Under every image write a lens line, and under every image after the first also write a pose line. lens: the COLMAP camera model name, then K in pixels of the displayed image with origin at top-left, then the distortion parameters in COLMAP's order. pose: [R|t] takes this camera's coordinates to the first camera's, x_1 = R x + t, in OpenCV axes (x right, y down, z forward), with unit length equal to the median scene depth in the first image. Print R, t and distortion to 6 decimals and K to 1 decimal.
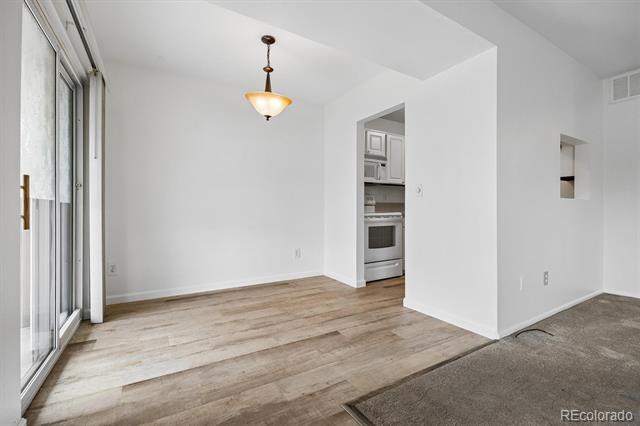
lens RADIAL K [[281.3, 0, 321.2], [0, 281.3, 210.2], [0, 0, 1]] dist [-0.001156, -0.000112]
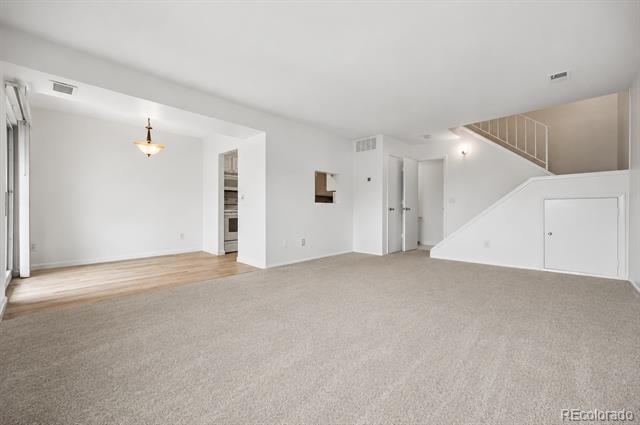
lens RADIAL K [[264.6, 0, 332.0], [0, 264.6, 209.1], [0, 0, 1]] dist [0.000425, 0.000250]
pose [[0.963247, 0.003646, 0.268592, 0.419136], [-0.004209, 0.999990, 0.001523, 0.000113], [-0.268584, -0.002598, 0.963253, -0.803063]]
